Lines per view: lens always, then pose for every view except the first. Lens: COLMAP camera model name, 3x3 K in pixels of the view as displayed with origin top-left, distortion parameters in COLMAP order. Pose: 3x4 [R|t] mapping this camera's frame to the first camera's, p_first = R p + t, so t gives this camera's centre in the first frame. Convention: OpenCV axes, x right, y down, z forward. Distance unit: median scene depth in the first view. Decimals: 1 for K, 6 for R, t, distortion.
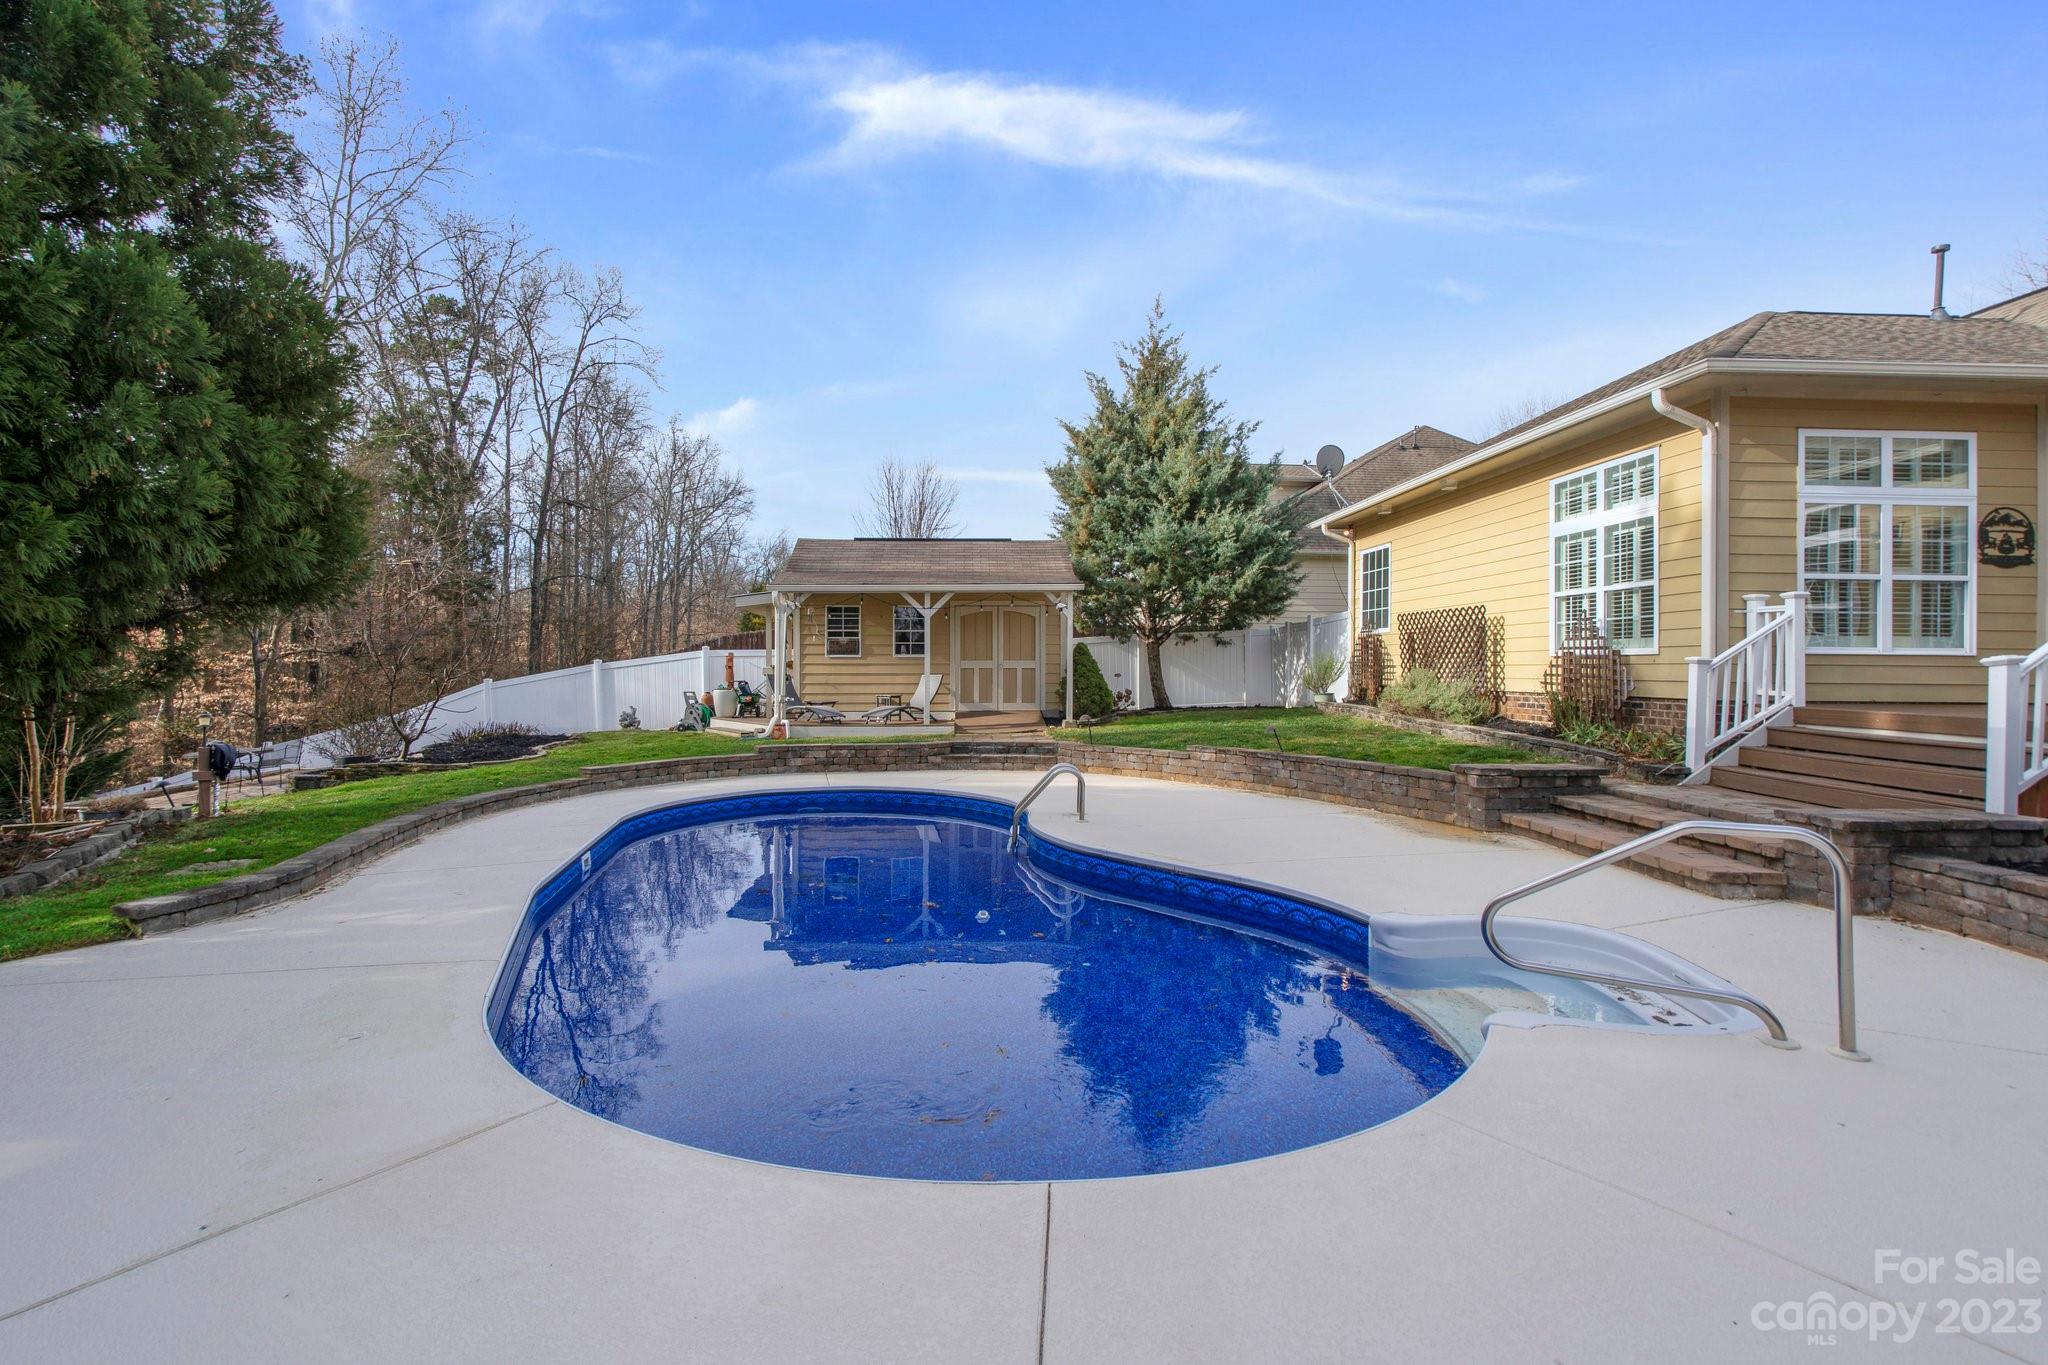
lens RADIAL K [[947.7, 0, 1007.7], [0, 947.7, 681.8], [0, 0, 1]] dist [0.000007, 0.000246]
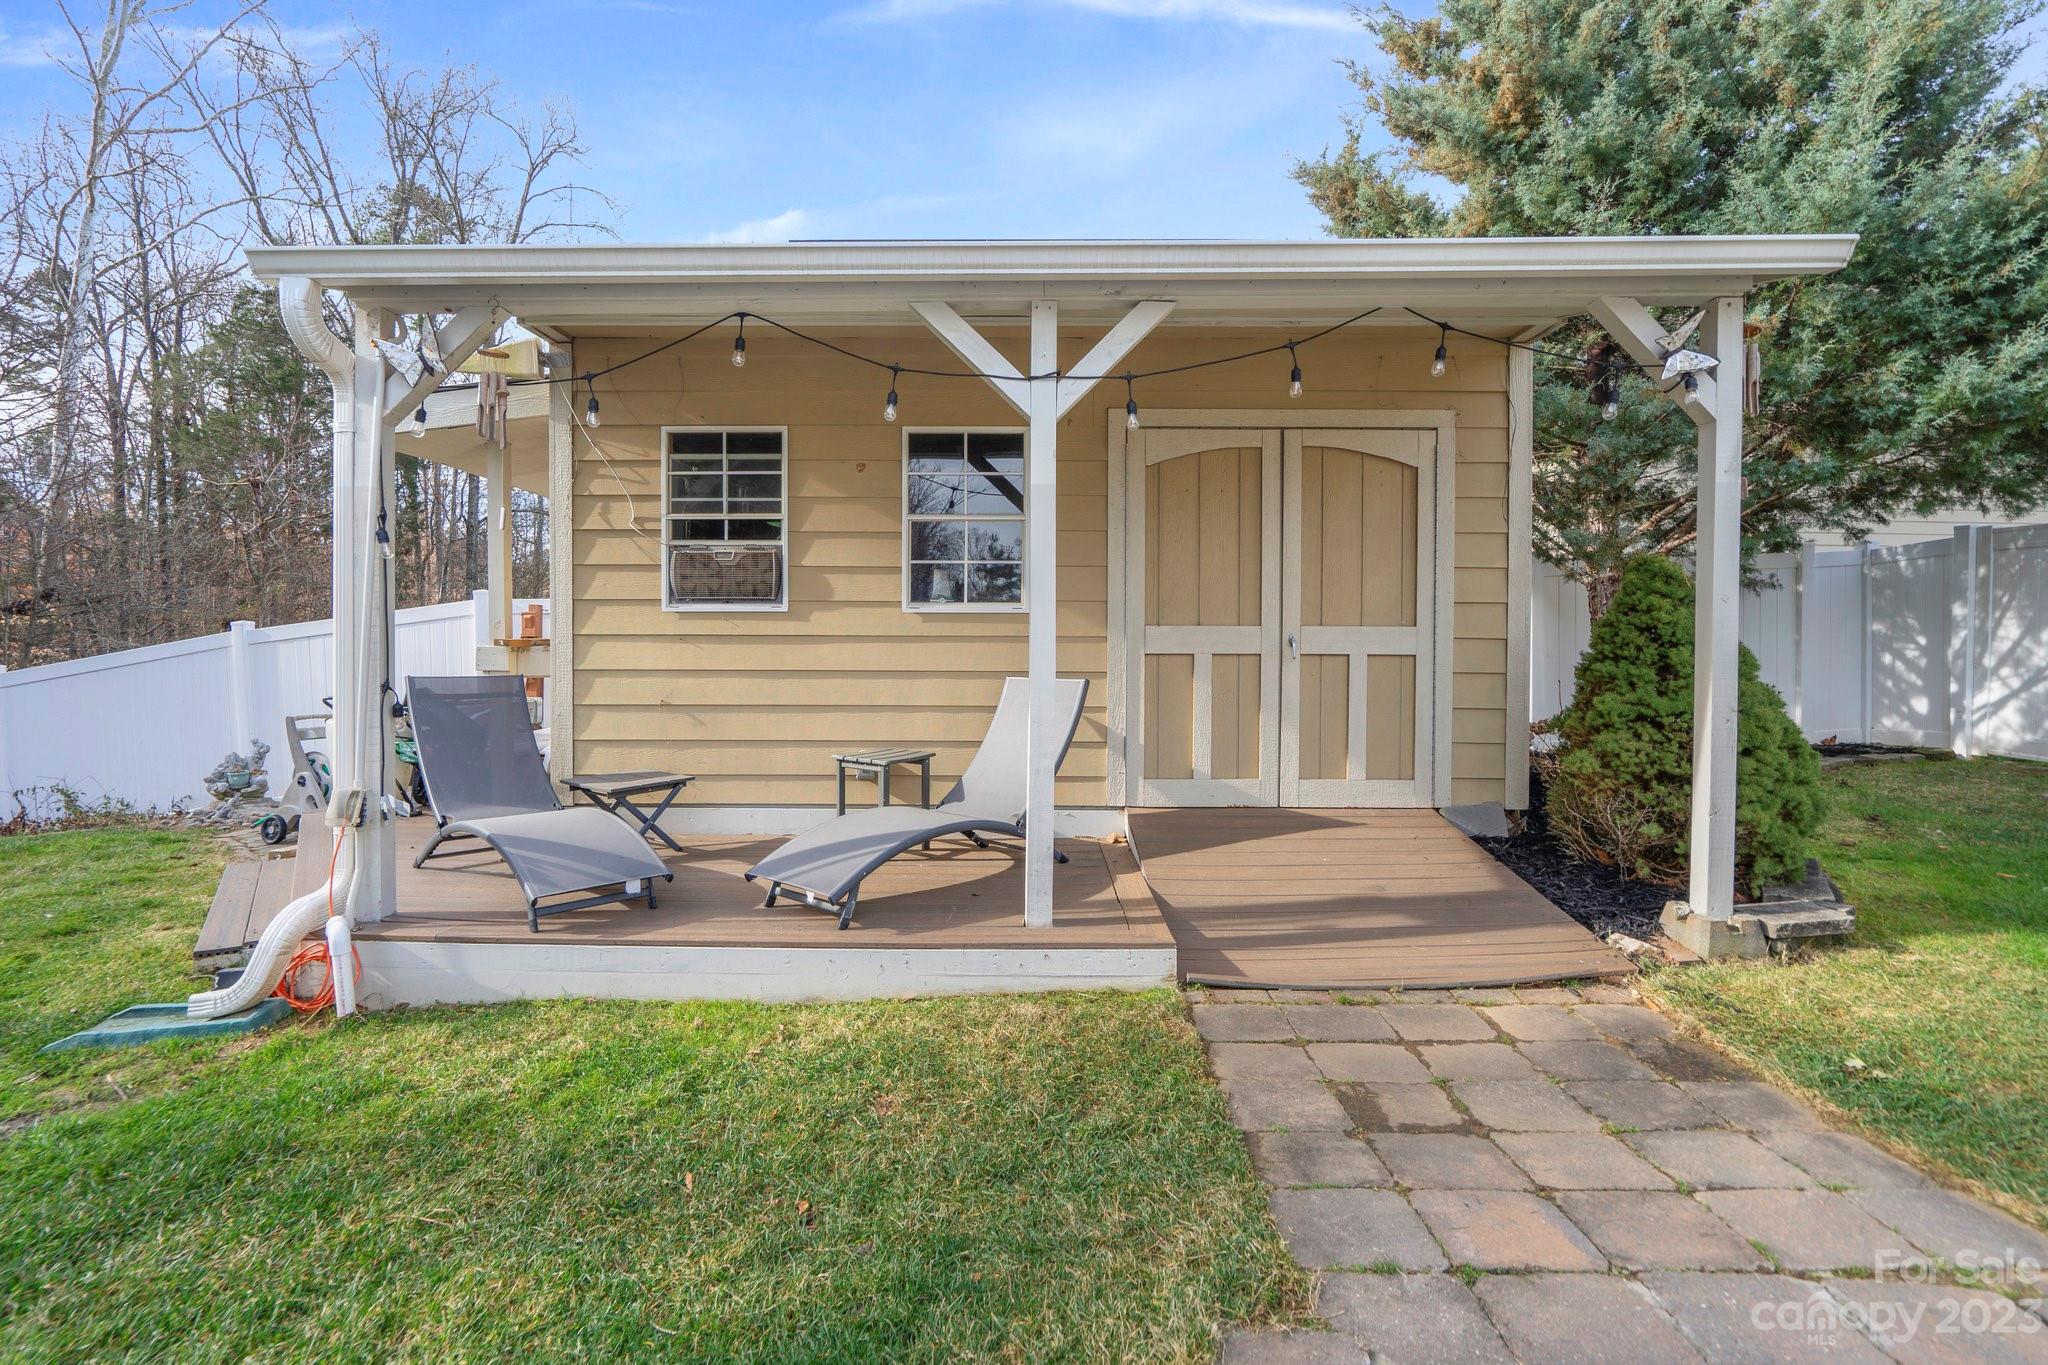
lens RADIAL K [[945.1, 0, 1008.1], [0, 945.1, 673.6], [0, 0, 1]] dist [-0.001101, -0.000327]
pose [[0.997834, 0.006787, -0.065432, -0.072356], [-0.005020, 0.999619, 0.027126, -0.015833], [0.065591, -0.026739, 0.997488, 0.726528]]
